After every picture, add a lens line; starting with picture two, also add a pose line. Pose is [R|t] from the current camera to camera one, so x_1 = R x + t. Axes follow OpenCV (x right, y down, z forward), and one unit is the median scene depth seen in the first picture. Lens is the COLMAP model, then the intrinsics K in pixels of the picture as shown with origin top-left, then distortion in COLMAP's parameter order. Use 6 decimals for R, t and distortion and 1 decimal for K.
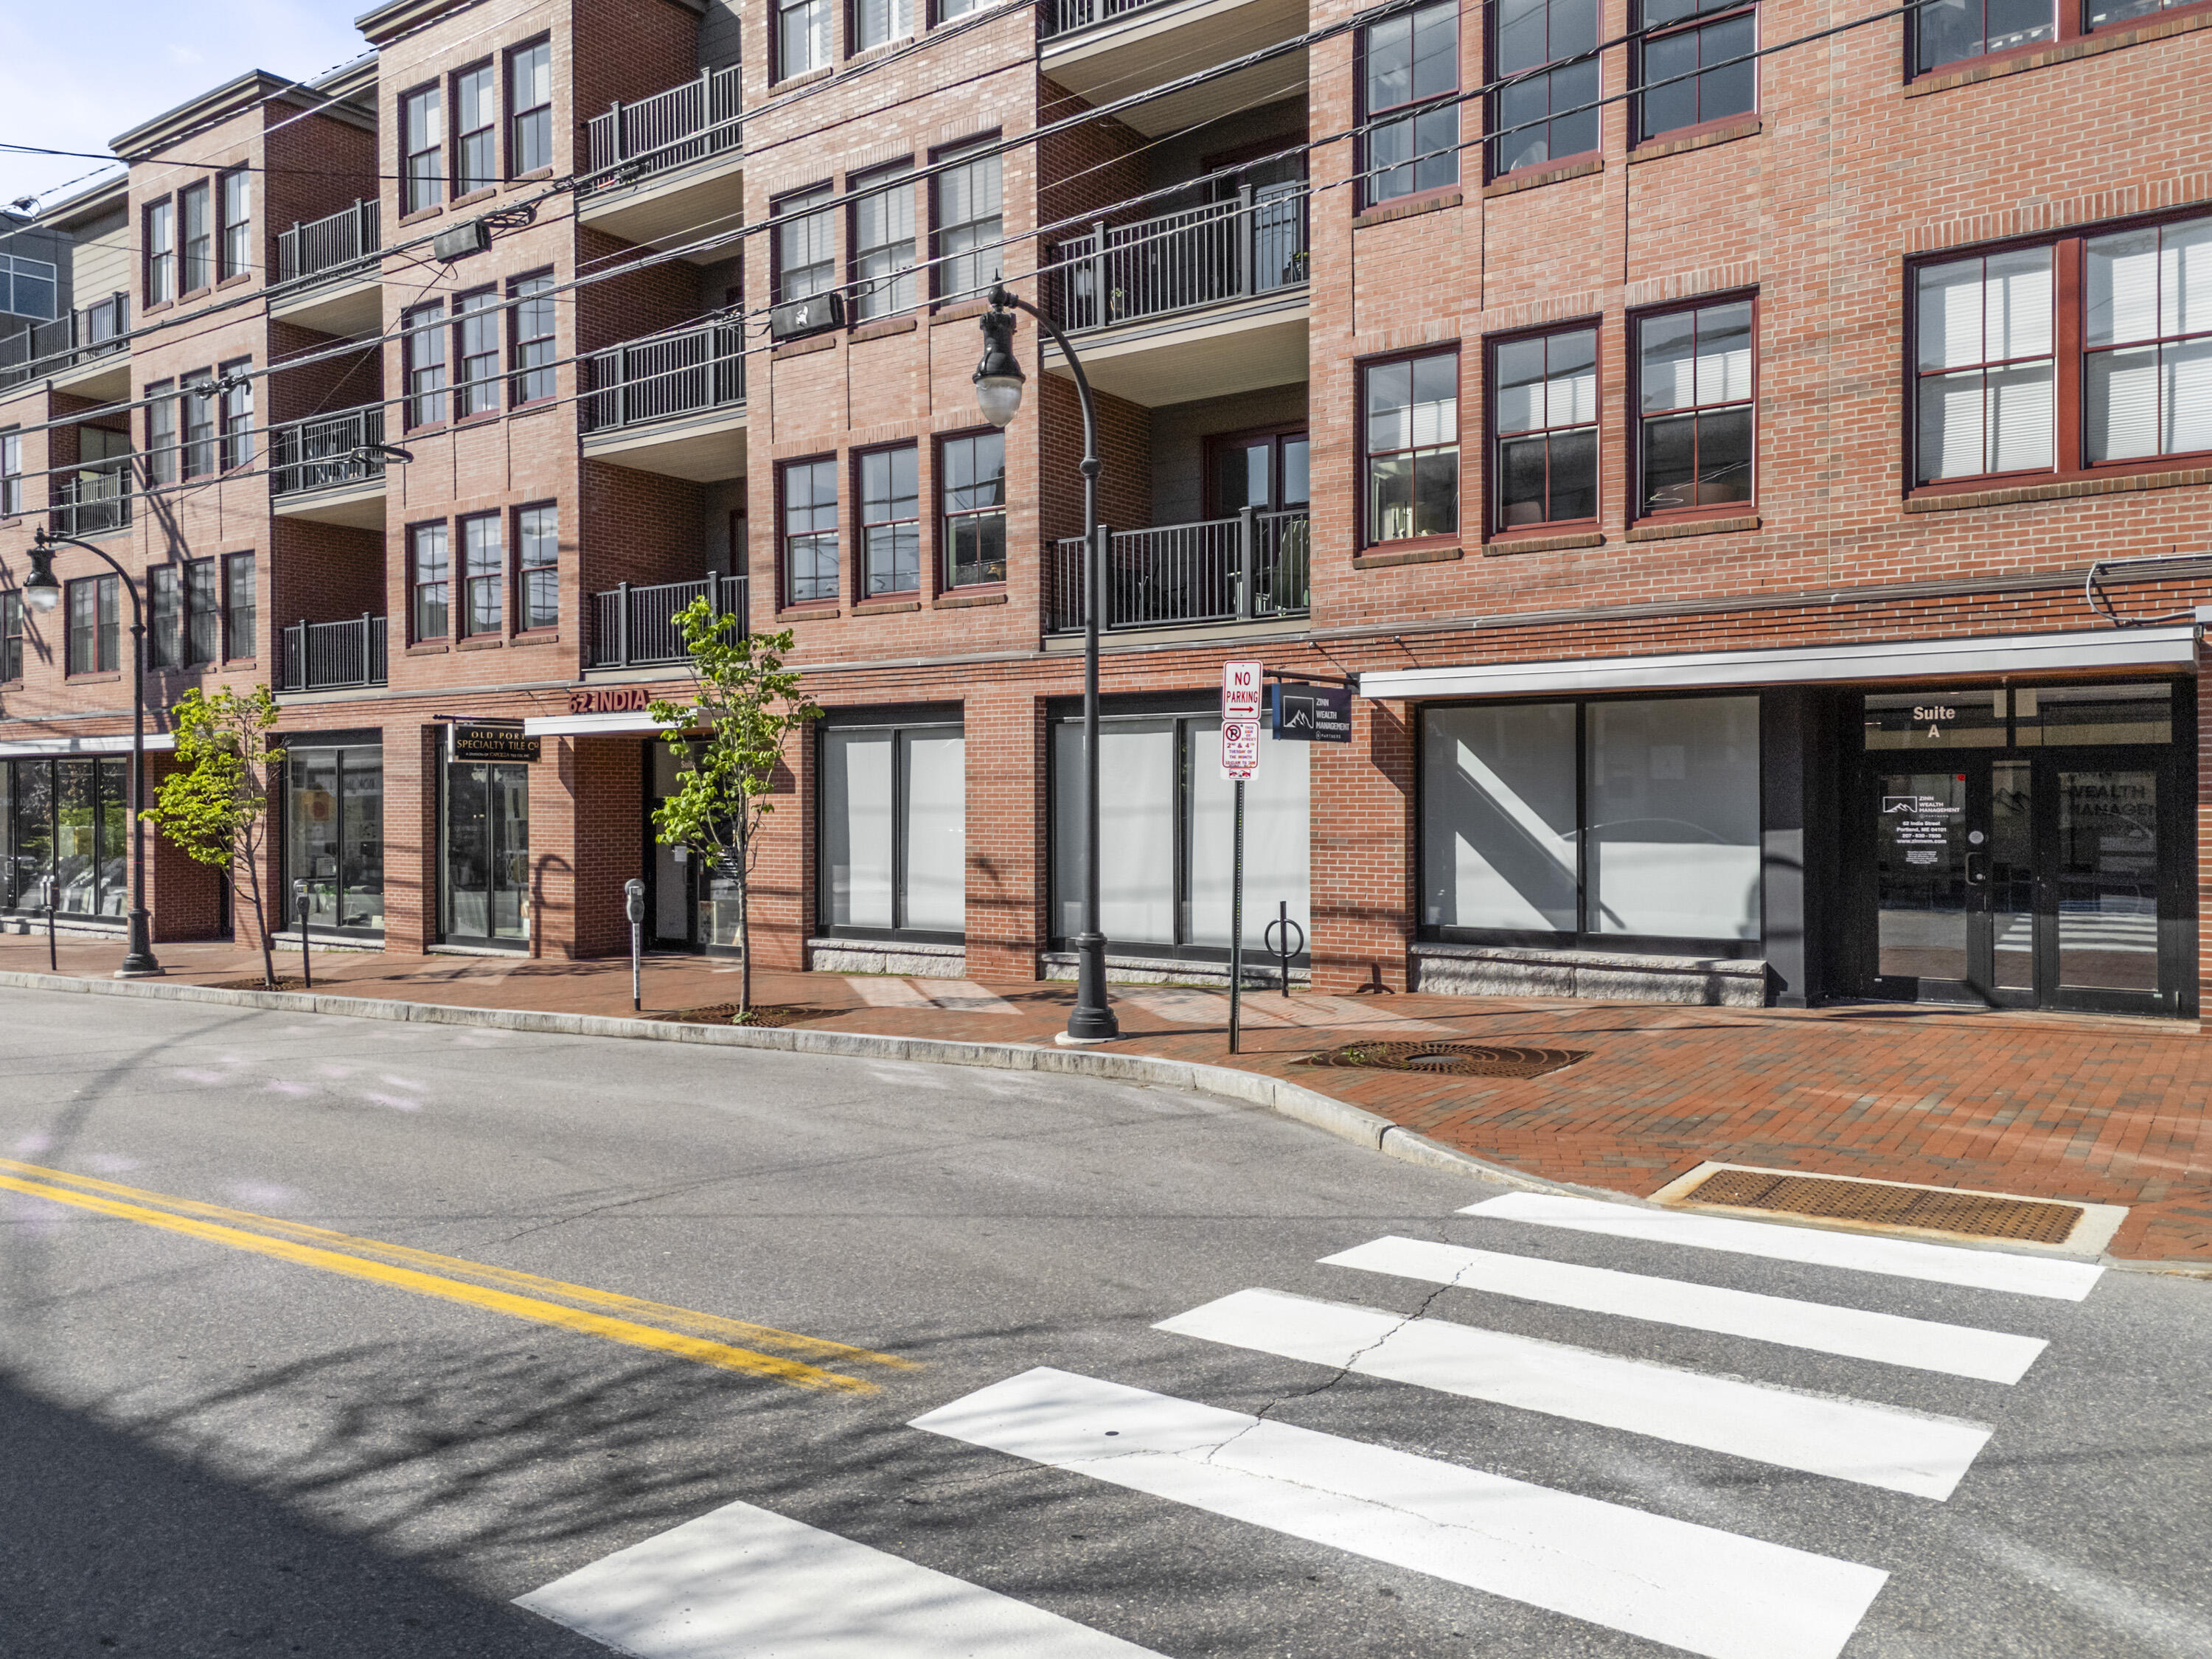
lens RADIAL K [[1610.4, 0, 1120.3], [0, 1610.4, 776.2], [0, 0, 1]] dist [0.064809, -0.056739]
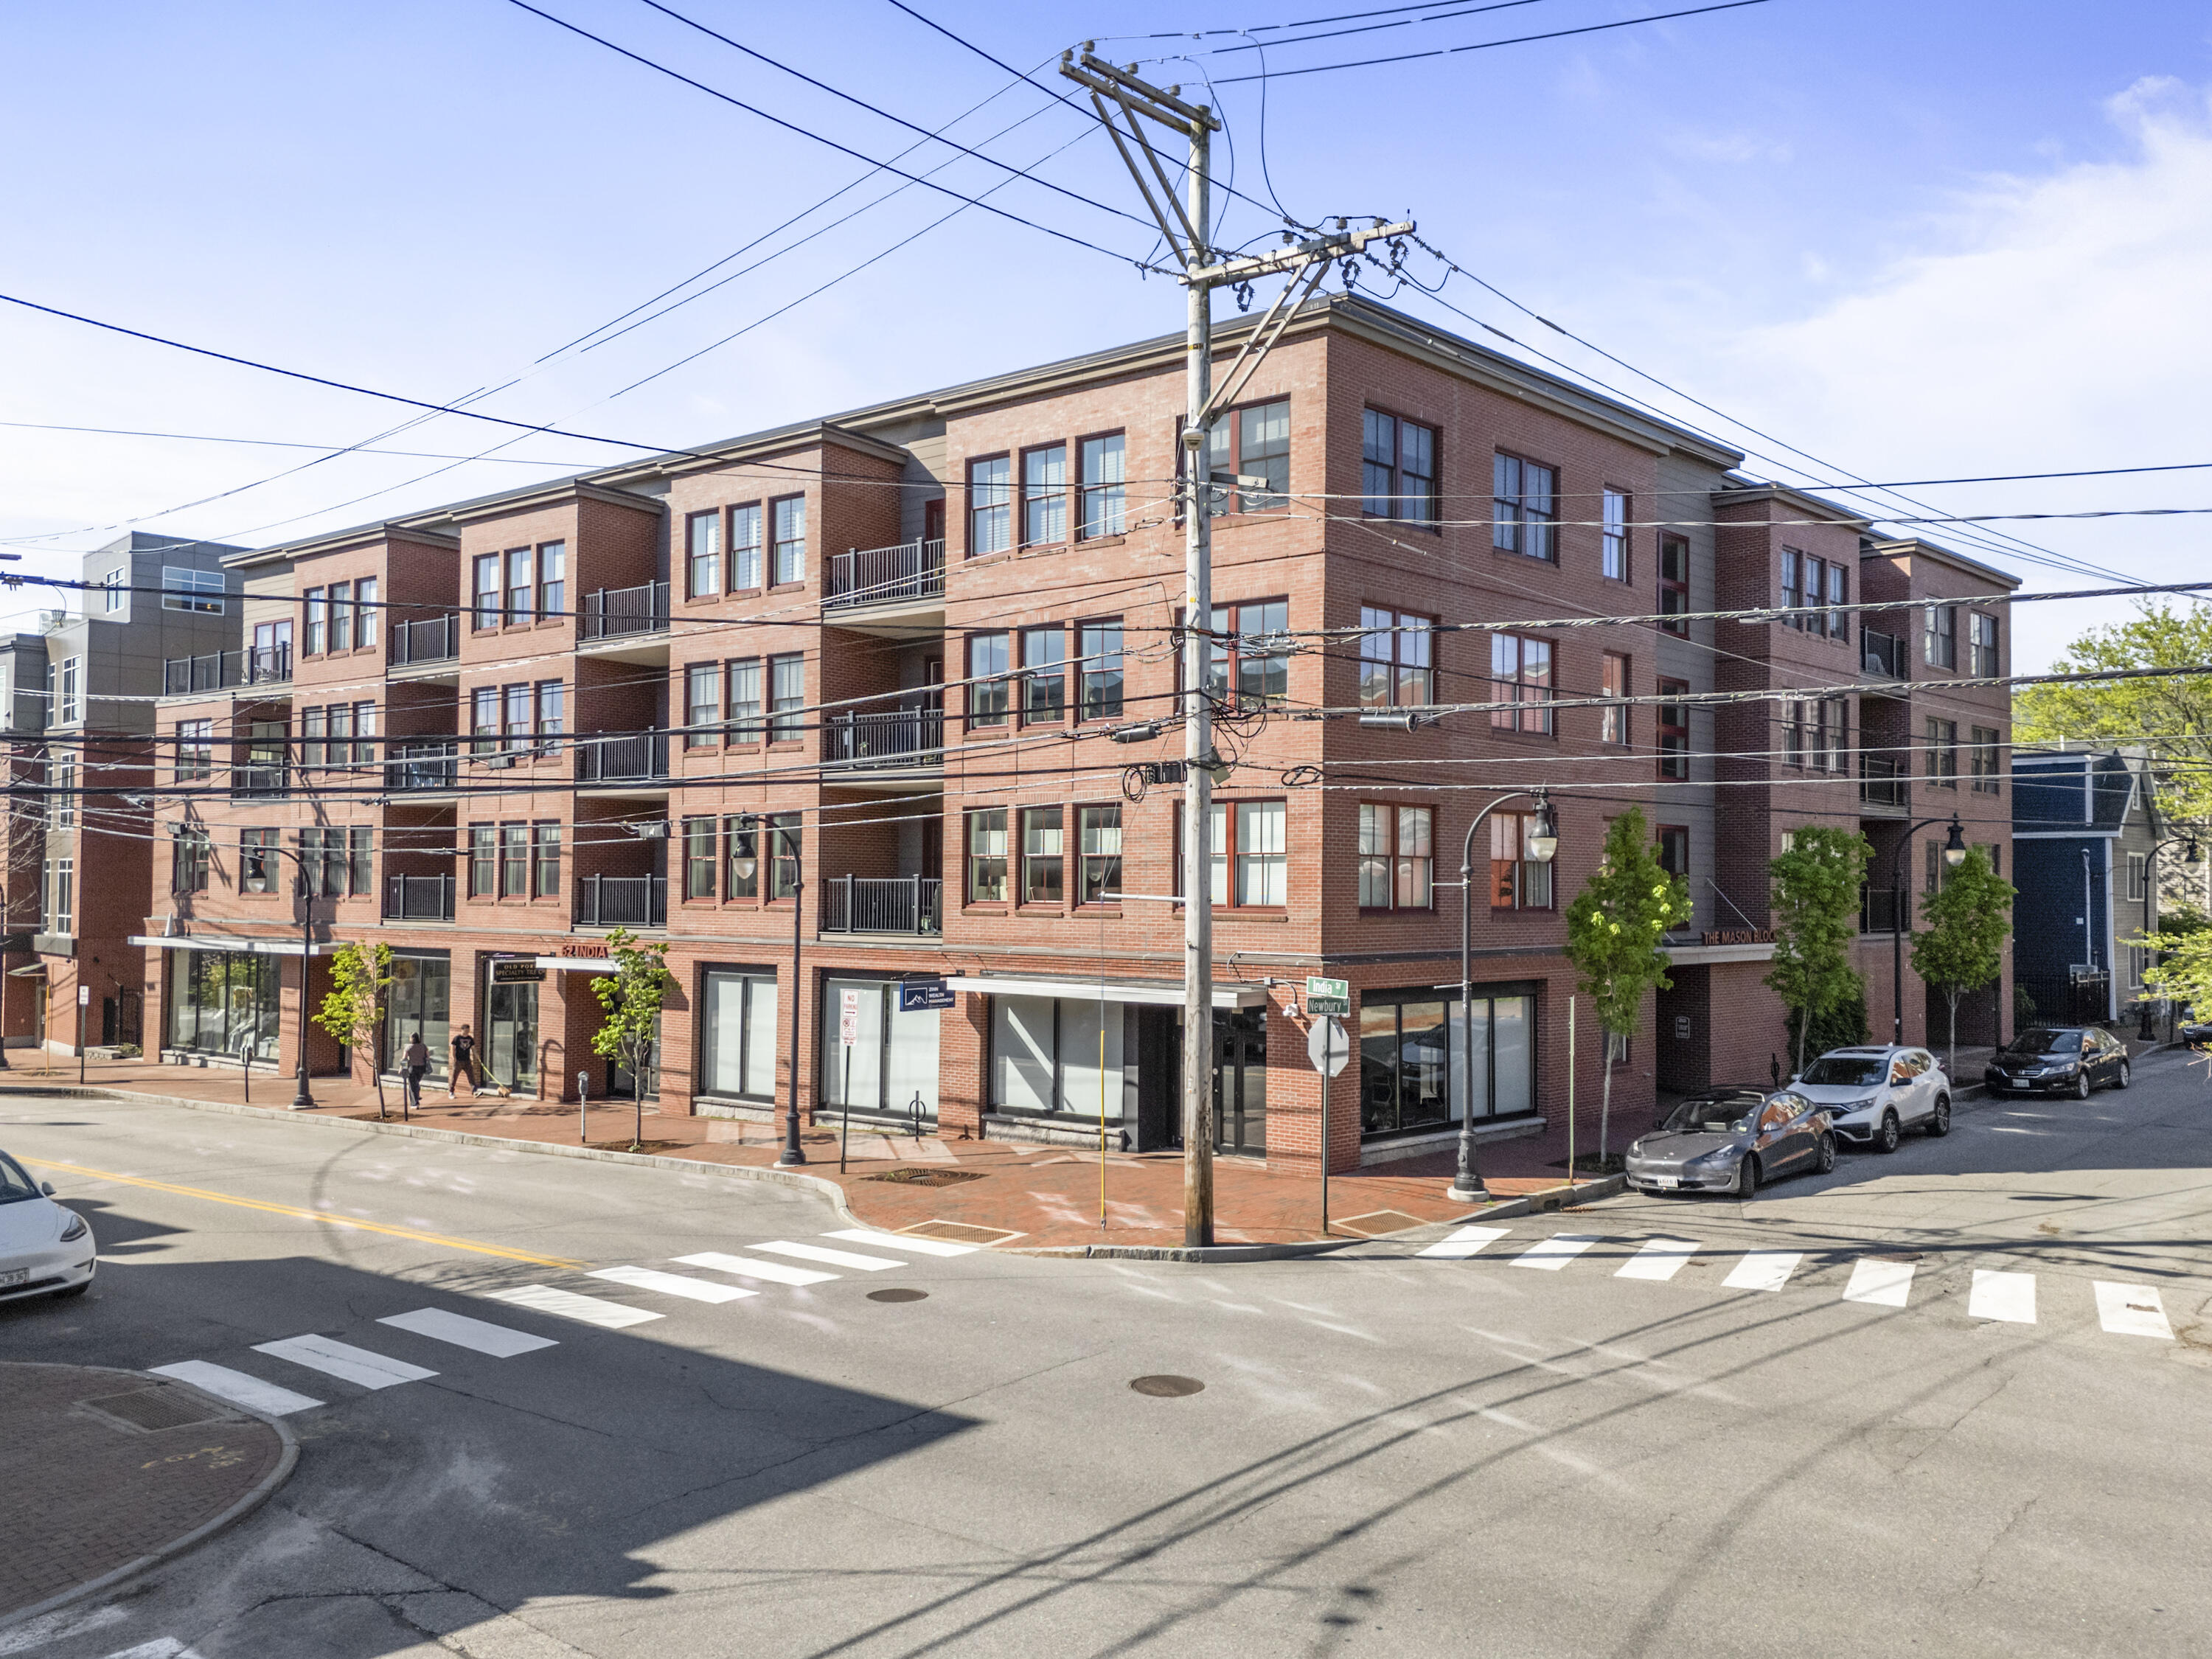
lens RADIAL K [[1610.4, 0, 1111.4], [0, 1610.4, 822.7], [0, 0, 1]] dist [0.064809, -0.056739]
pose [[0.999399, 0.012112, -0.032480, 0.334589], [-0.013090, 0.999462, -0.030069, -0.160217], [0.032098, 0.030477, 0.999020, -0.789665]]
